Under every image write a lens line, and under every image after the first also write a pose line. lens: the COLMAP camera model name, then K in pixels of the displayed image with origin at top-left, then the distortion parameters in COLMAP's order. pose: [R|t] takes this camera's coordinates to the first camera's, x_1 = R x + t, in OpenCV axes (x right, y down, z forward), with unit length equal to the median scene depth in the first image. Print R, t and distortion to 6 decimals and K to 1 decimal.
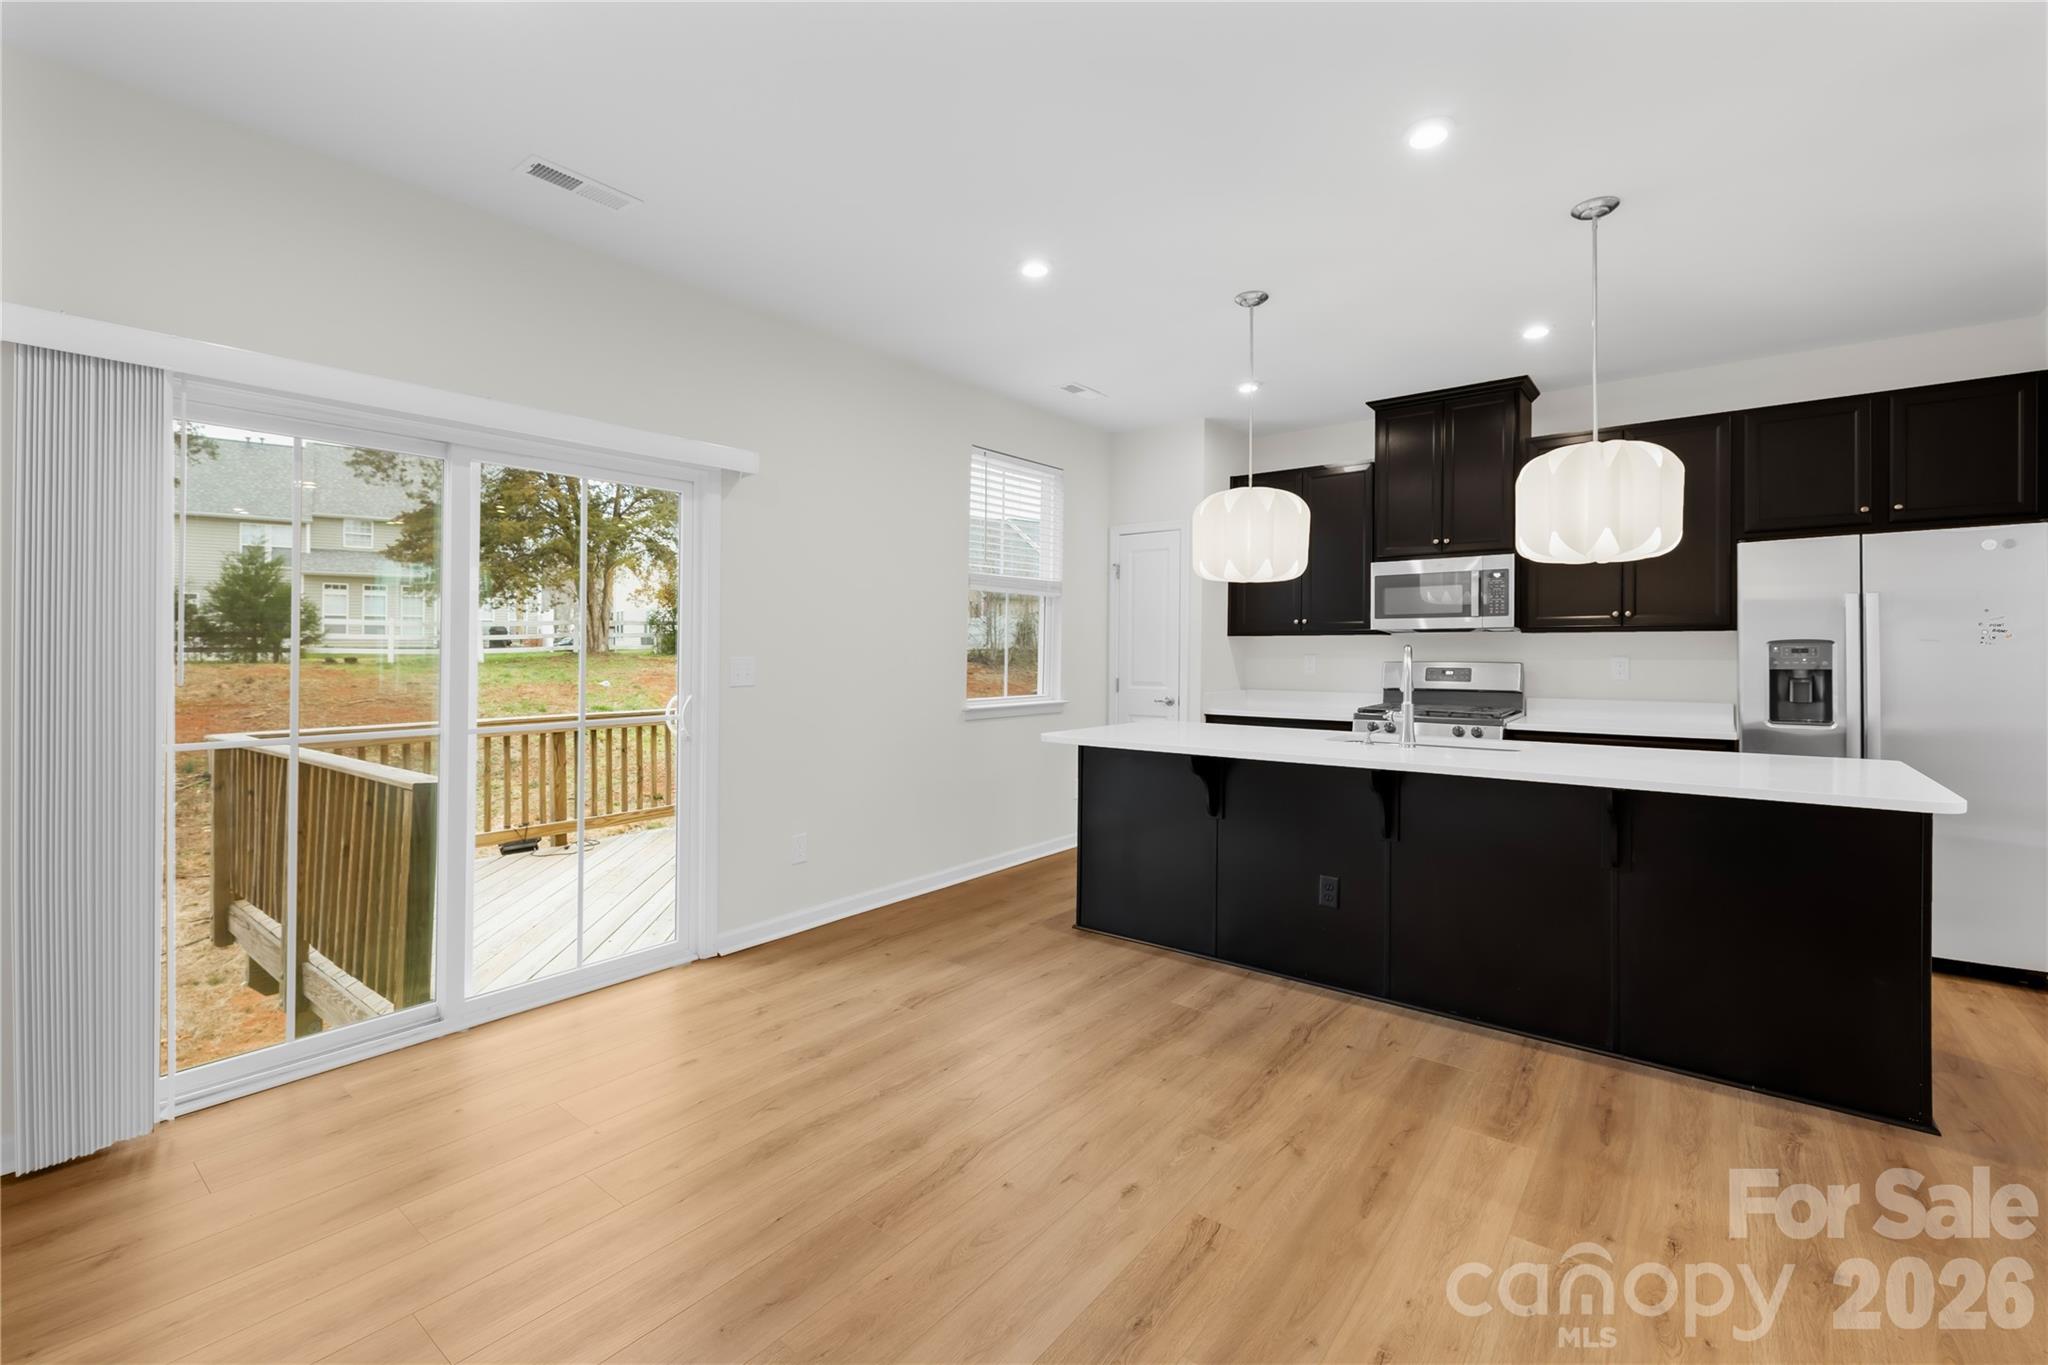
lens RADIAL K [[878.0, 0, 1015.3], [0, 878.0, 626.8], [0, 0, 1]] dist [0.000136, 0.000047]
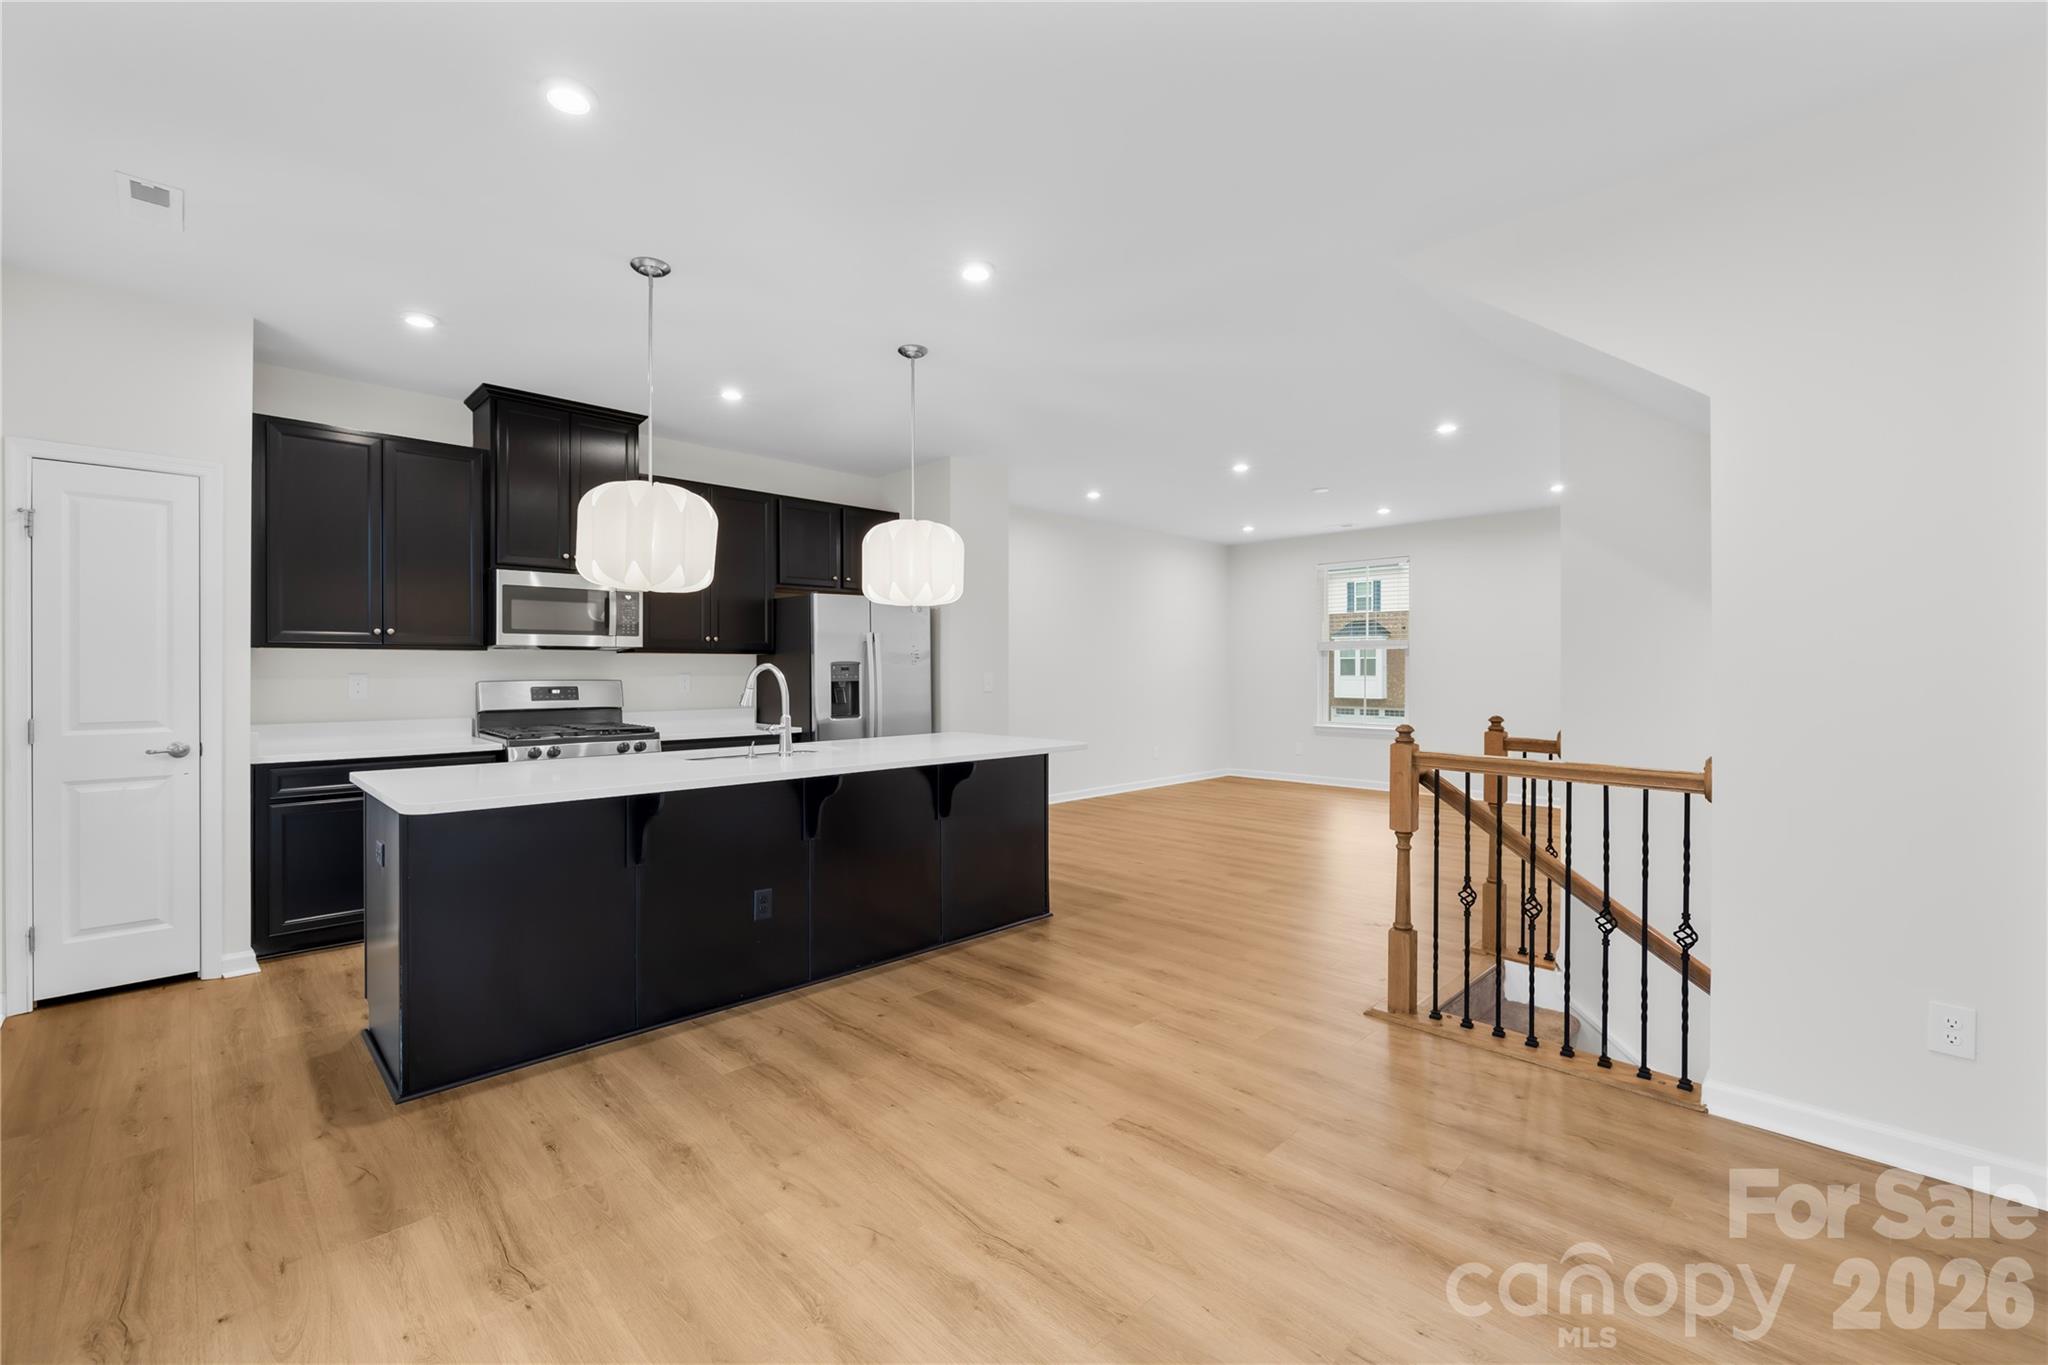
lens RADIAL K [[858.1, 0, 1012.0], [0, 858.1, 676.4], [0, 0, 1]] dist [-0.001007, -0.000165]
pose [[0.129731, -0.008255, 0.991515, -0.538099], [-0.027690, 0.999545, 0.011945, 0.014561], [-0.991163, -0.029005, 0.129443, 0.535550]]
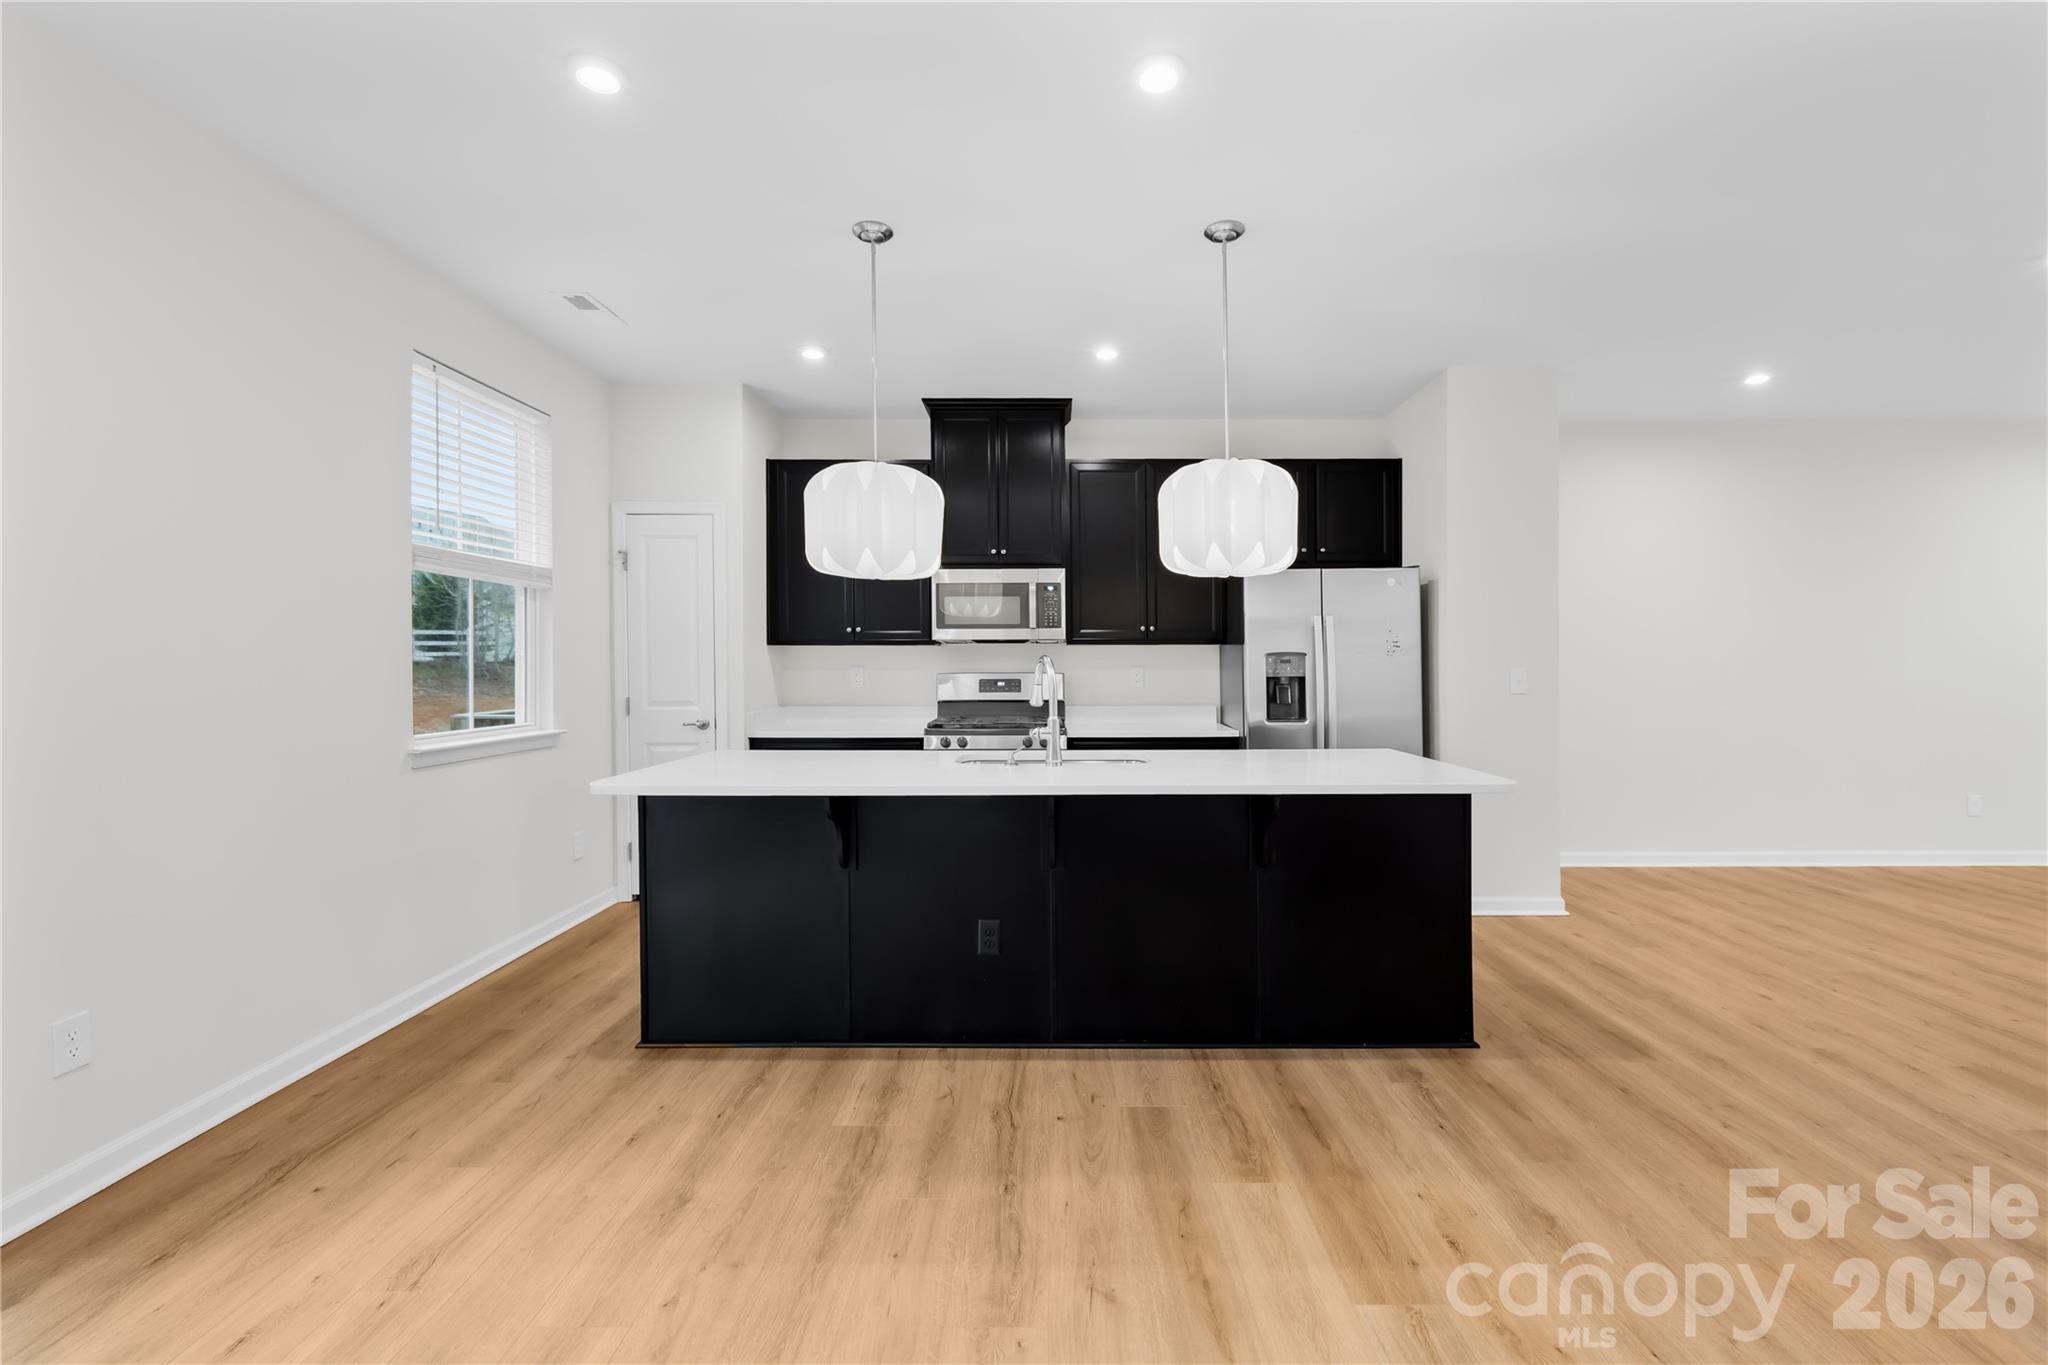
lens RADIAL K [[873.1, 0, 1051.2], [0, 873.1, 671.3], [0, 0, 1]] dist [-0.001229, -0.000159]
pose [[0.782117, -0.007503, 0.623087, -0.122456], [-0.015600, 0.999378, 0.031617, 0.008005], [-0.622937, -0.034448, 0.781513, 0.266492]]
